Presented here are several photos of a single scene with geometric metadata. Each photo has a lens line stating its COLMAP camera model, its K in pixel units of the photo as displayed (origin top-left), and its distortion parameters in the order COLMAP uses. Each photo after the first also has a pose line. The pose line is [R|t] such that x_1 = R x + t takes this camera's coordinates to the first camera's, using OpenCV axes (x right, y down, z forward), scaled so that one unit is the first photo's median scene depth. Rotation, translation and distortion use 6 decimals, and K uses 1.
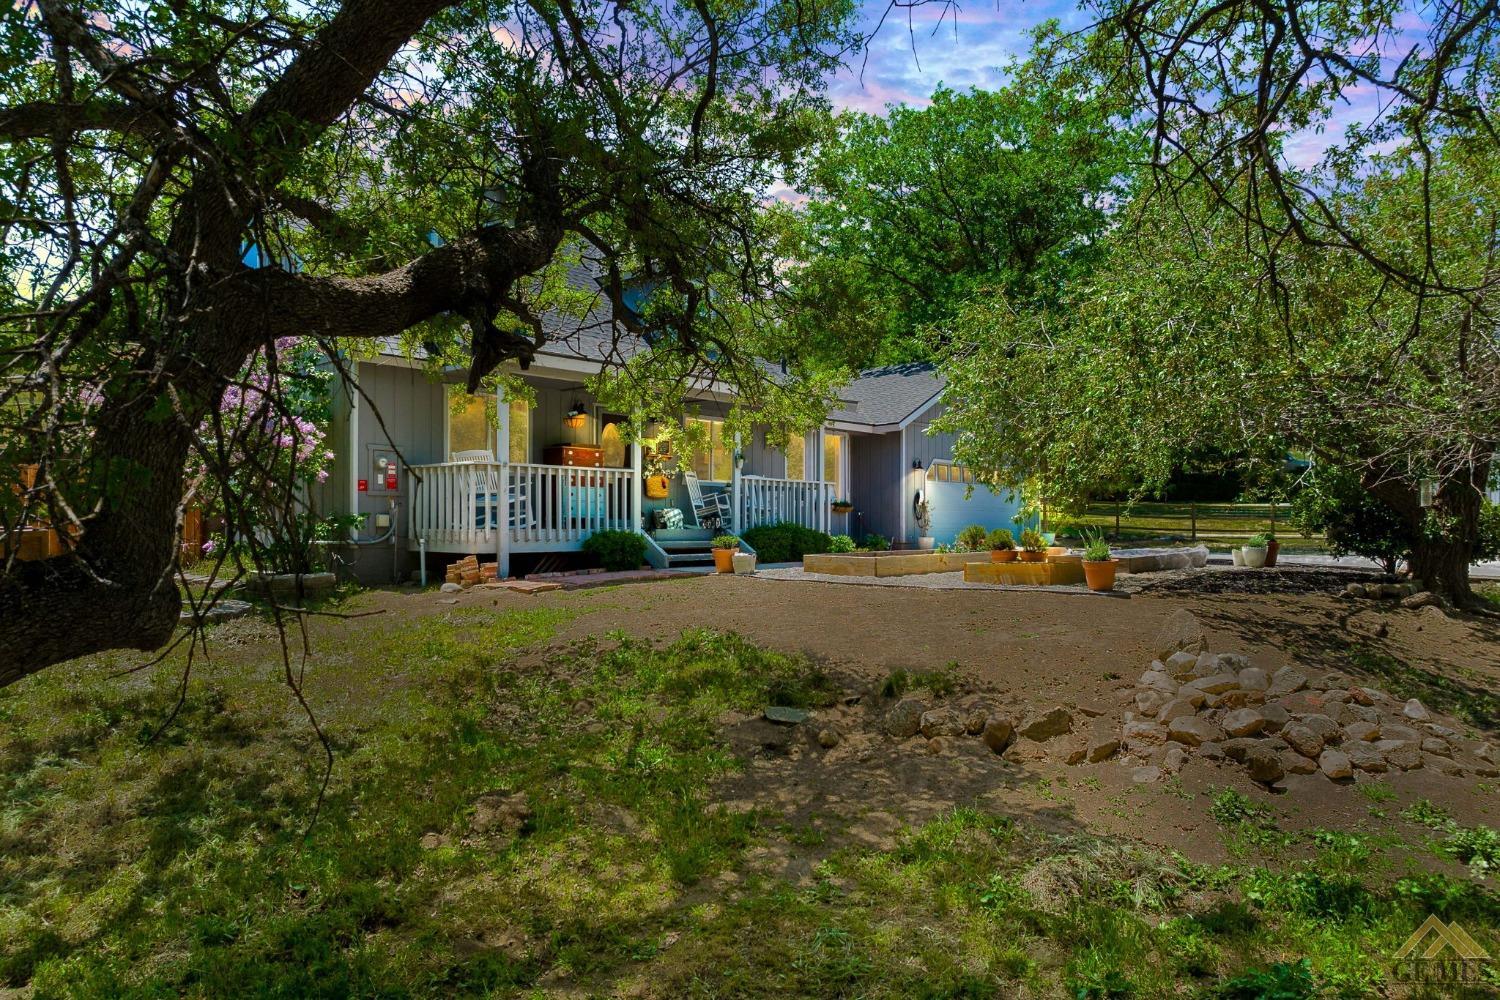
lens RADIAL K [[1051.7, 0, 750.0], [0, 1051.7, 500.0], [0, 0, 1]] dist [-0.030346, -0.006259]
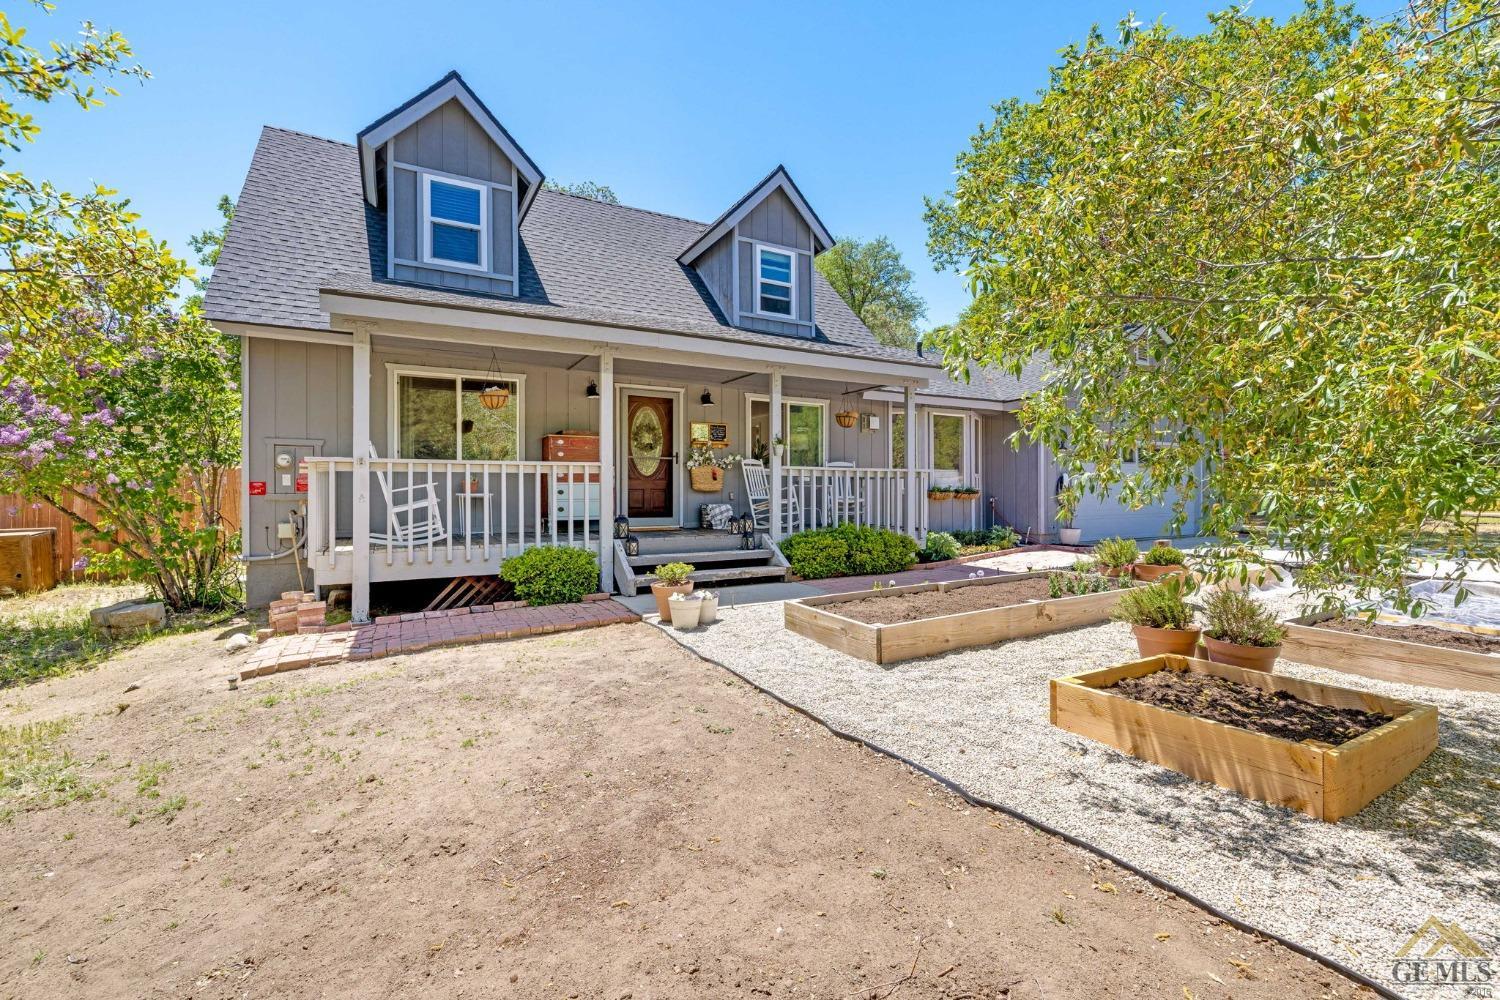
lens RADIAL K [[652.3, 0, 755.1], [0, 652.3, 482.2], [0, 0, 1]] dist [-0.002700, -0.000196]
pose [[0.942406, -0.005569, -0.334424, 0.152896], [0.011300, 0.999821, 0.015195, -0.020406], [0.334279, -0.018098, 0.942300, 0.601129]]
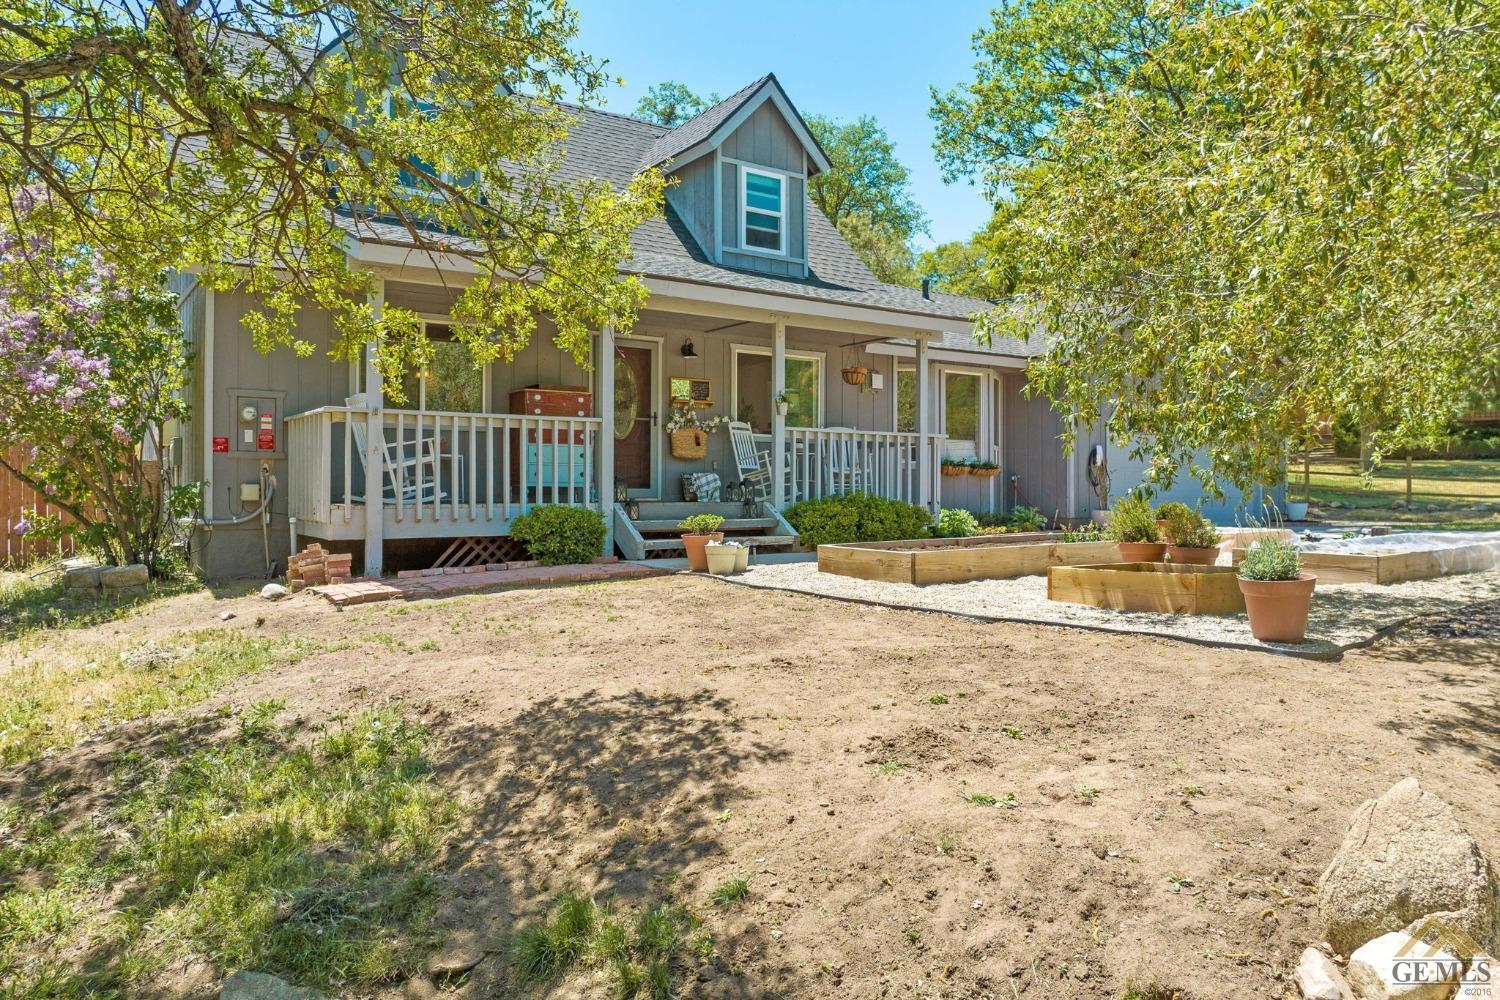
lens RADIAL K [[1051.7, 0, 750.0], [0, 1051.7, 500.0], [0, 0, 1]] dist [-0.030346, -0.006259]
pose [[0.970424, 0.000944, -0.241404, 0.156609], [0.007456, 0.999398, 0.033880, 0.002660], [0.241291, -0.034677, 0.969833, 0.346932]]
